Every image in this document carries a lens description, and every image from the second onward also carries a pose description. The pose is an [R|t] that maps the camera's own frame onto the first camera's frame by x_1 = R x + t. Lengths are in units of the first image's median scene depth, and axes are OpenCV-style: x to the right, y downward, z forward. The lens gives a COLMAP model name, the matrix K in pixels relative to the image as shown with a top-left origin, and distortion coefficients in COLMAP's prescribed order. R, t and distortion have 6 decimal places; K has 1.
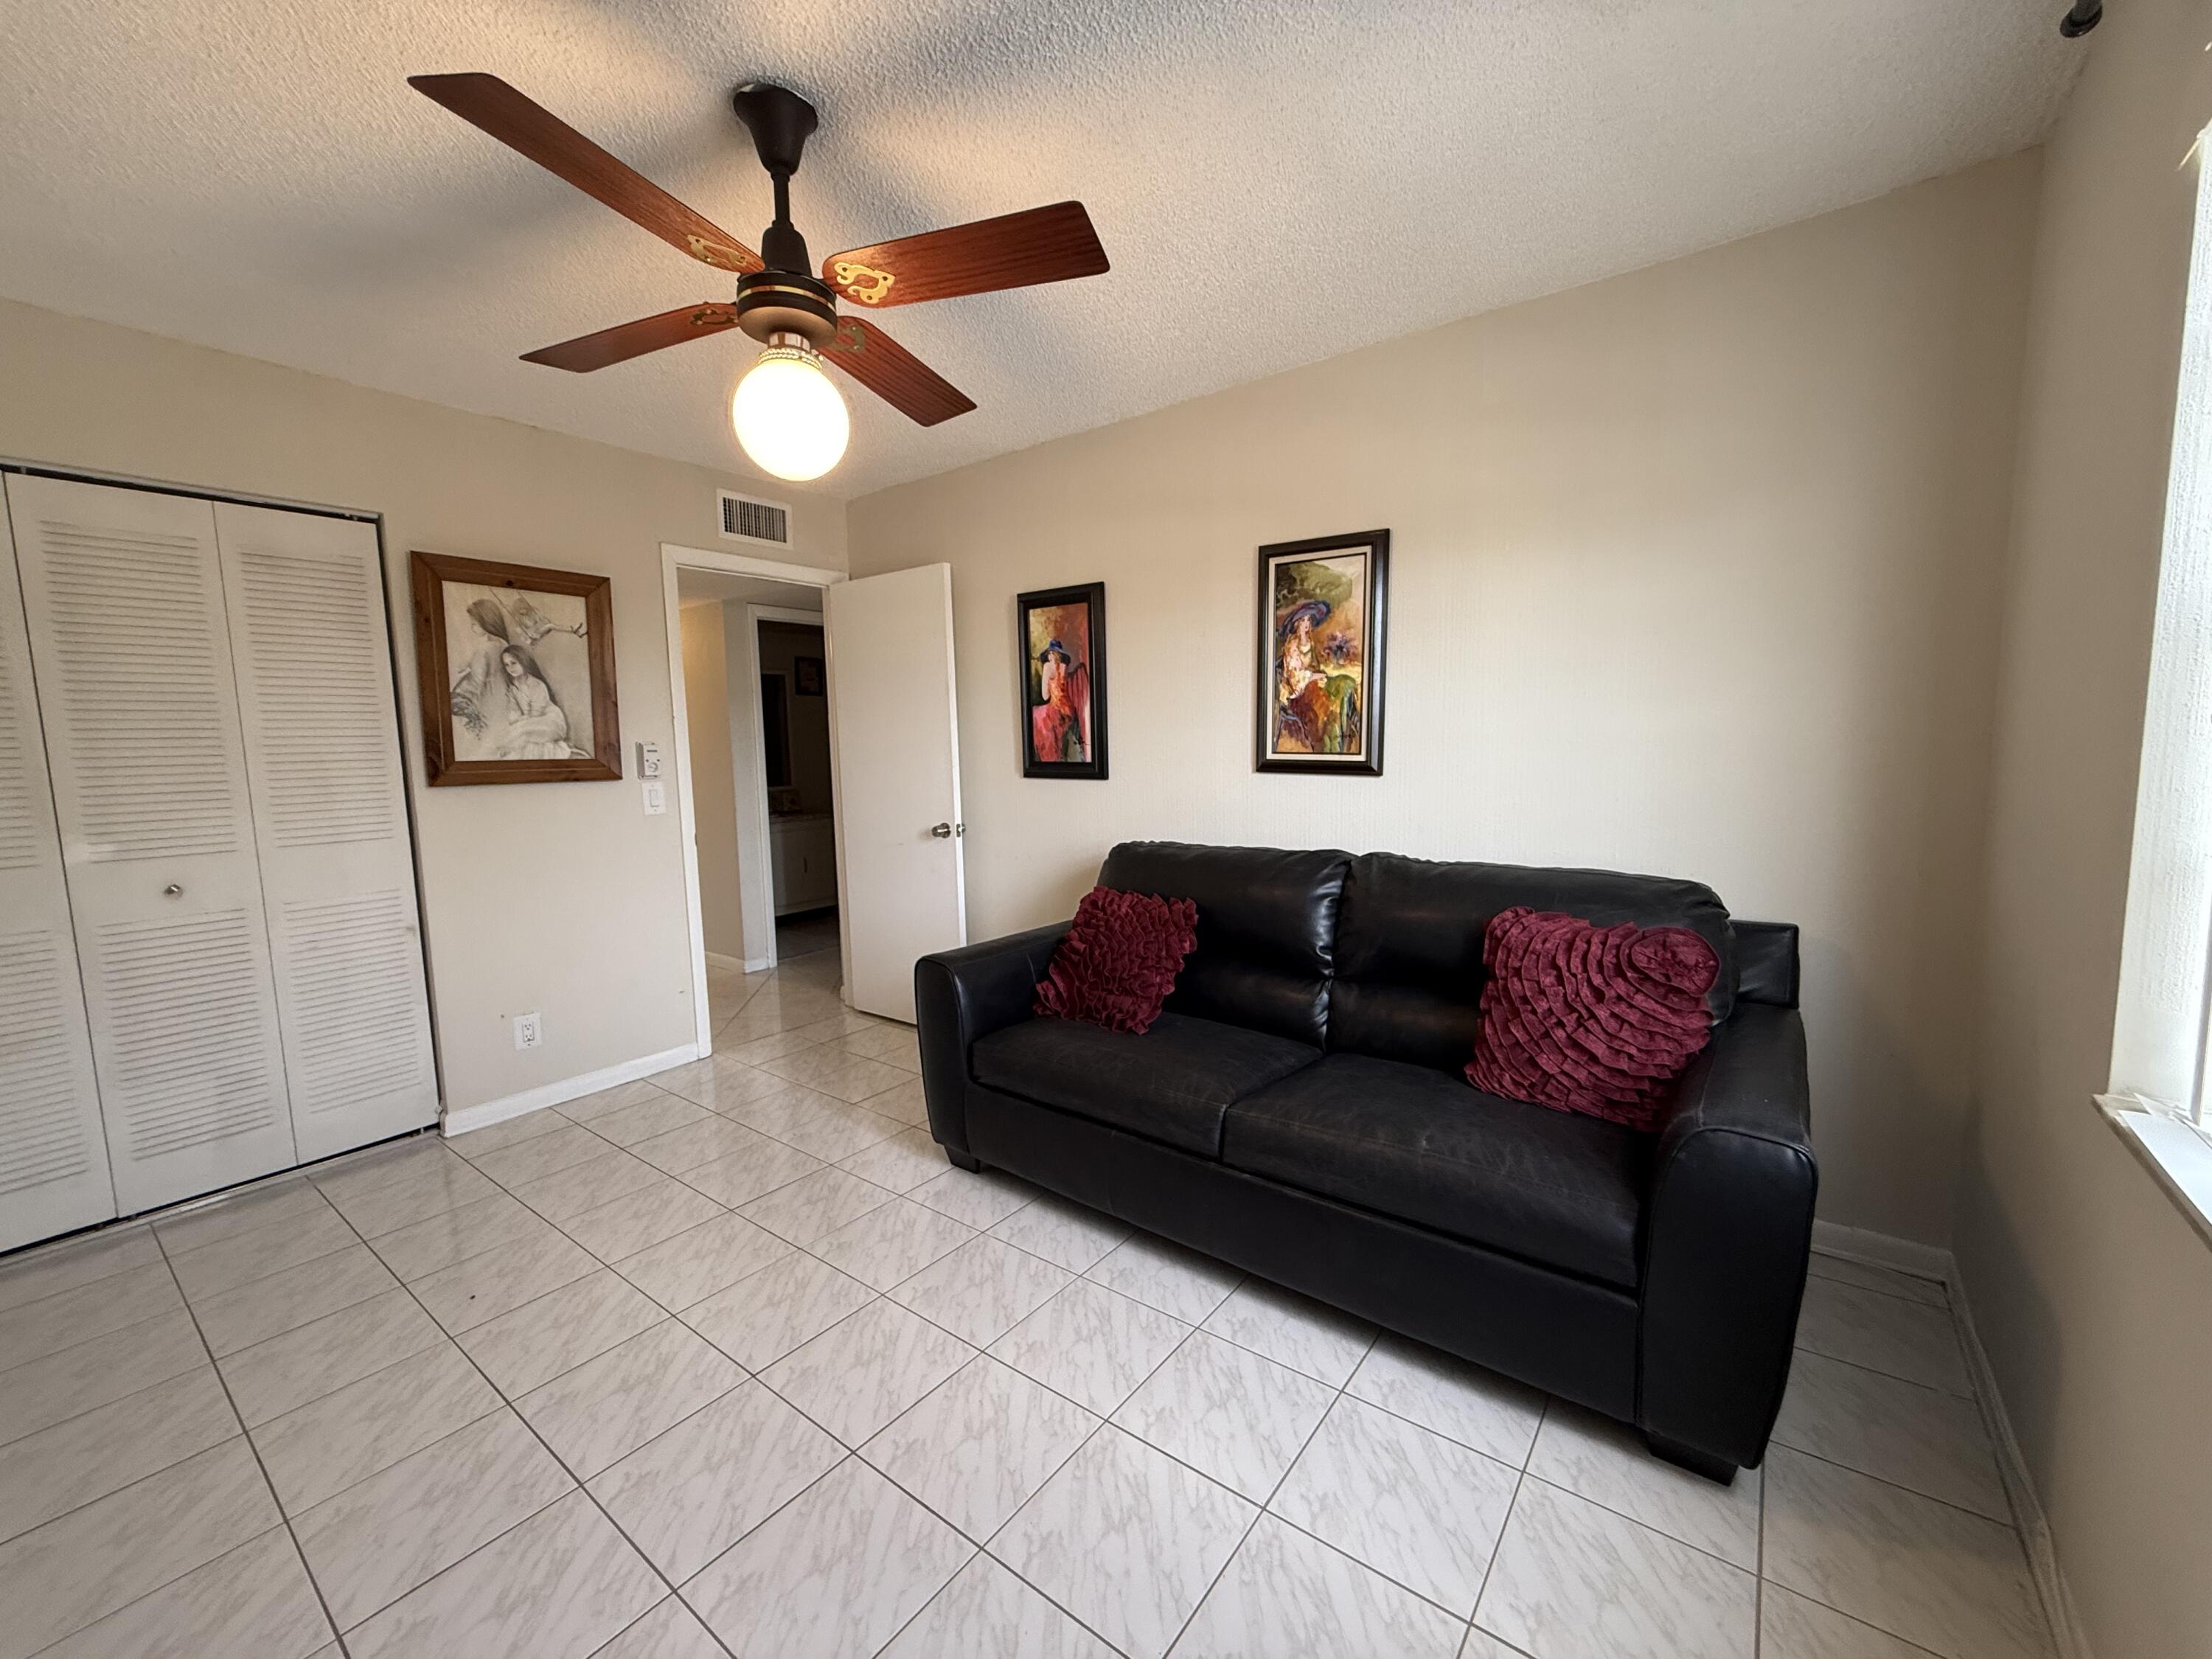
lens RADIAL K [[892.6, 0, 1106.0], [0, 892.6, 829.5], [0, 0, 1]] dist [-0.000323, -0.000054]
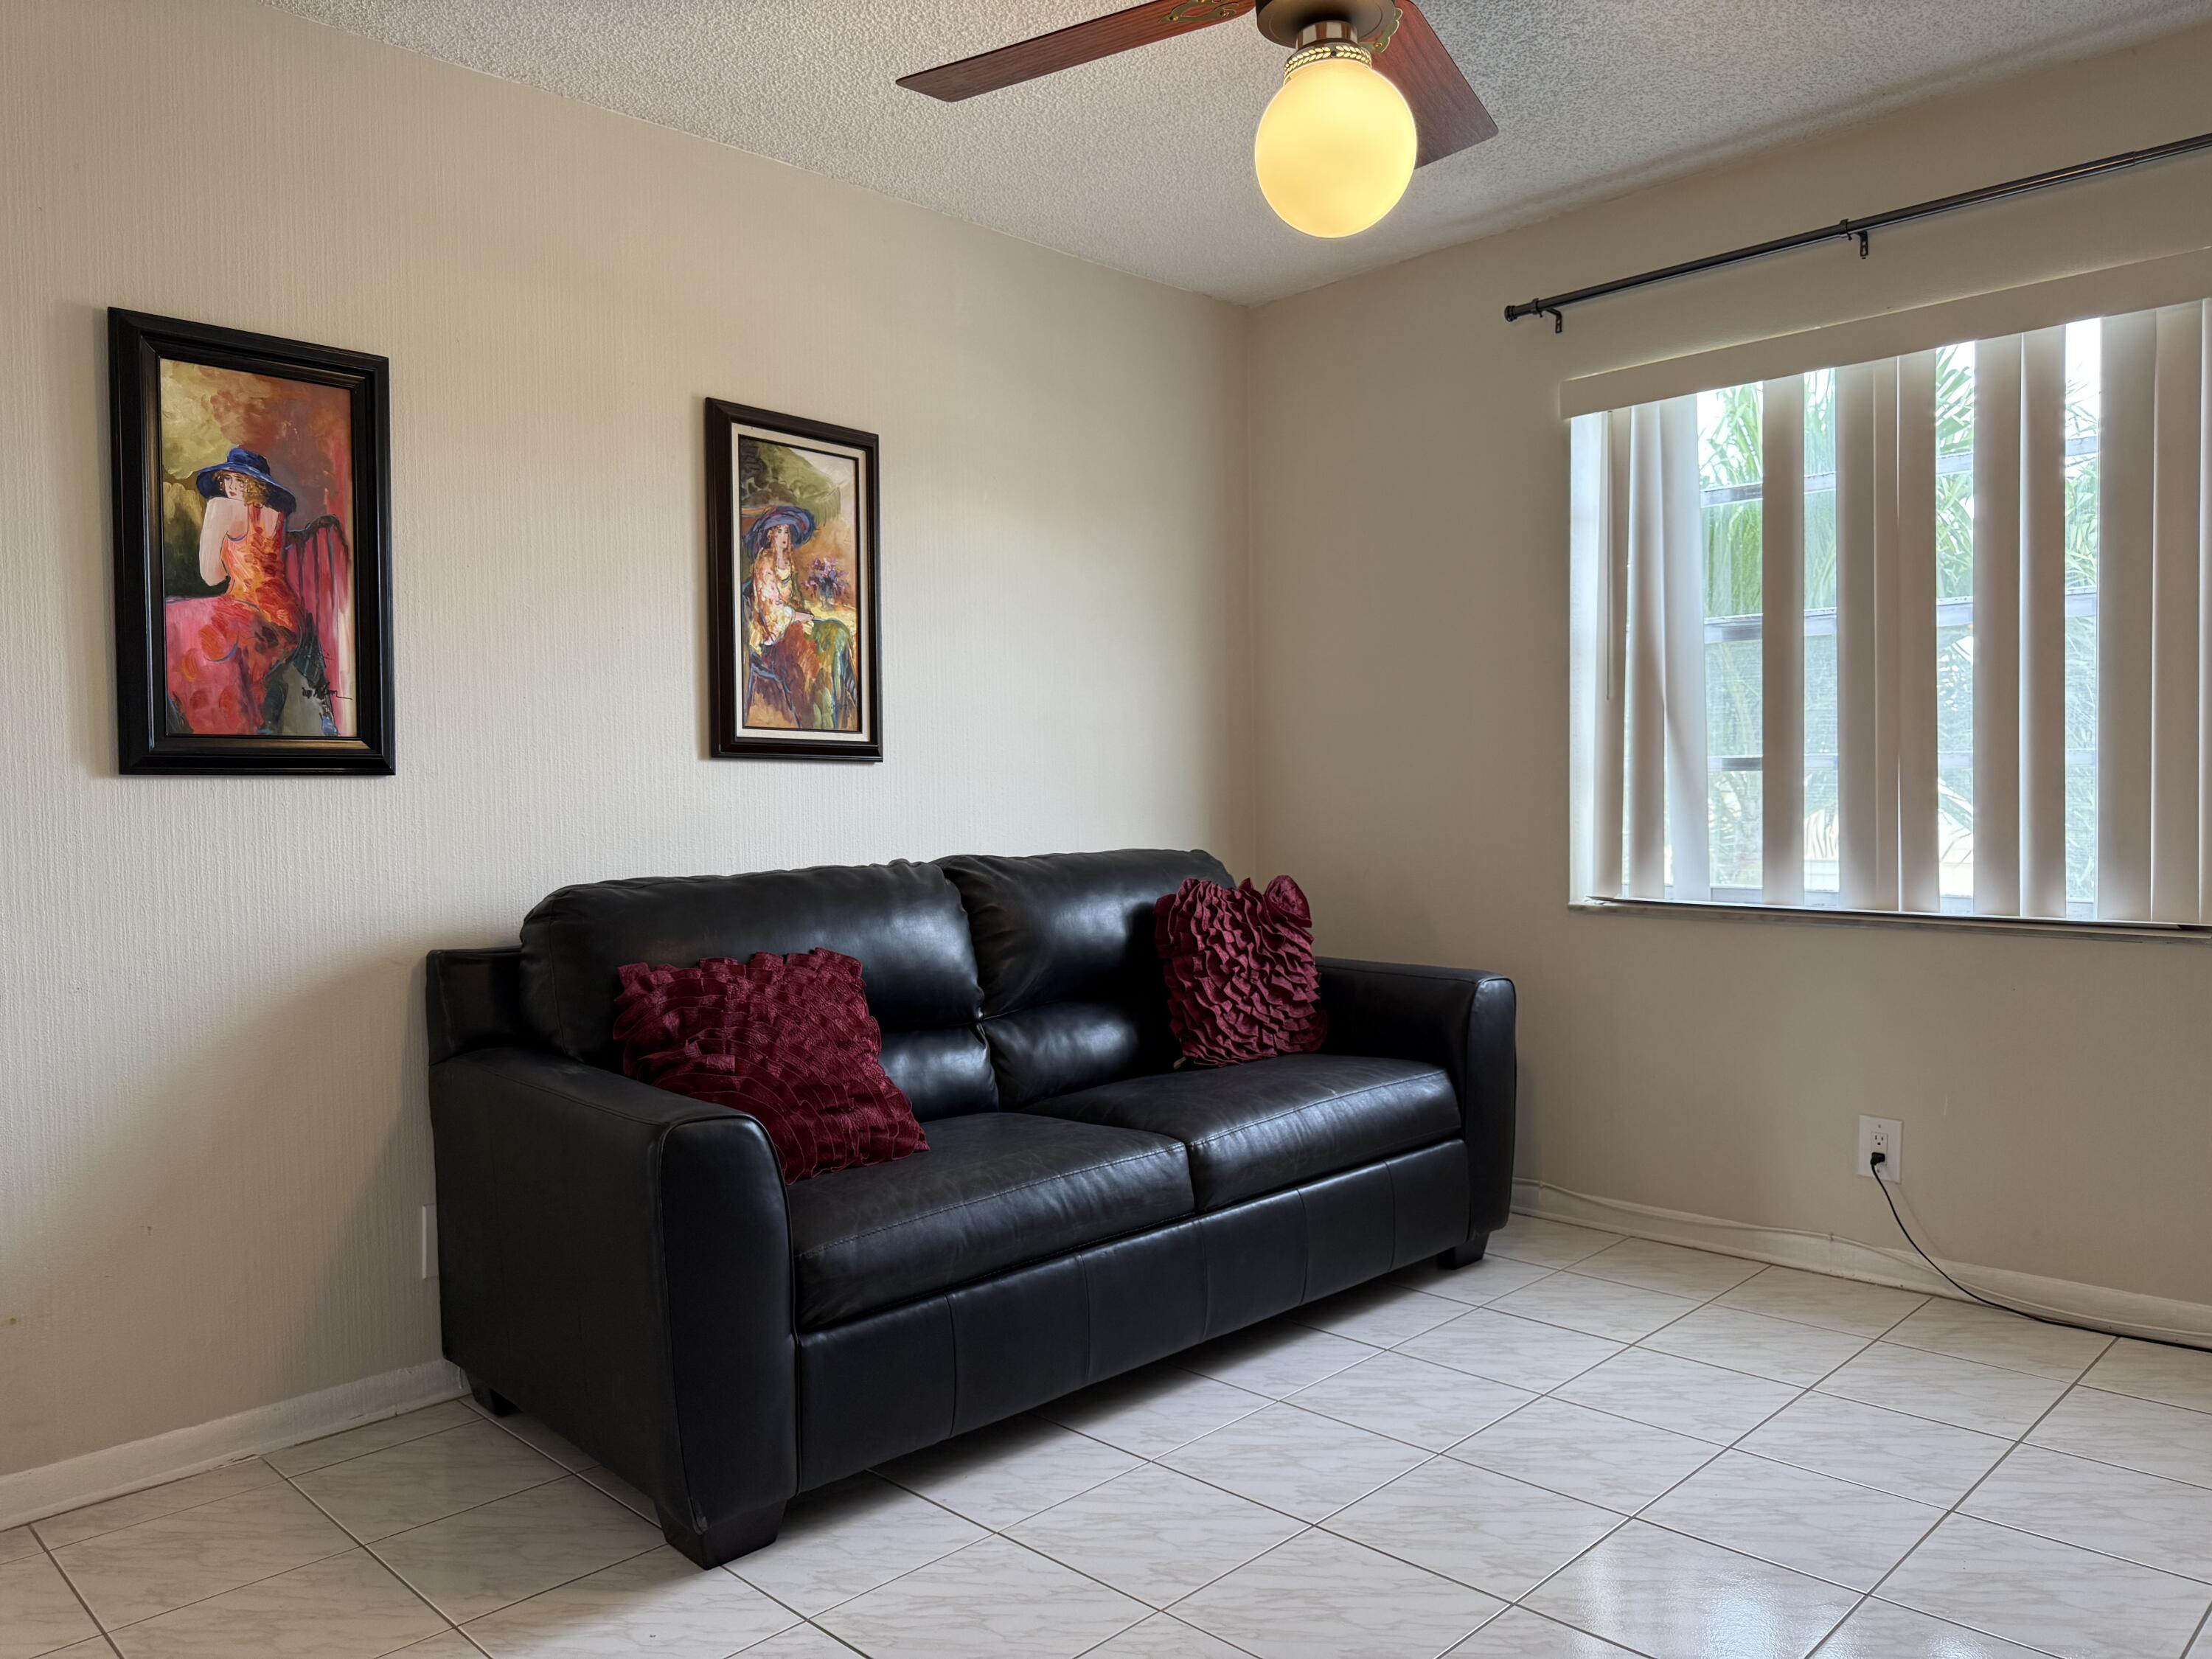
lens RADIAL K [[1568.6, 0, 1098.4], [0, 1568.6, 840.6], [0, 0, 1]] dist [-0.005752, -0.006247]
pose [[0.129190, -0.026755, 0.991259, -0.904901], [0.095426, 0.995332, 0.014428, 0.002503], [-0.987018, 0.092728, 0.131140, 0.621862]]
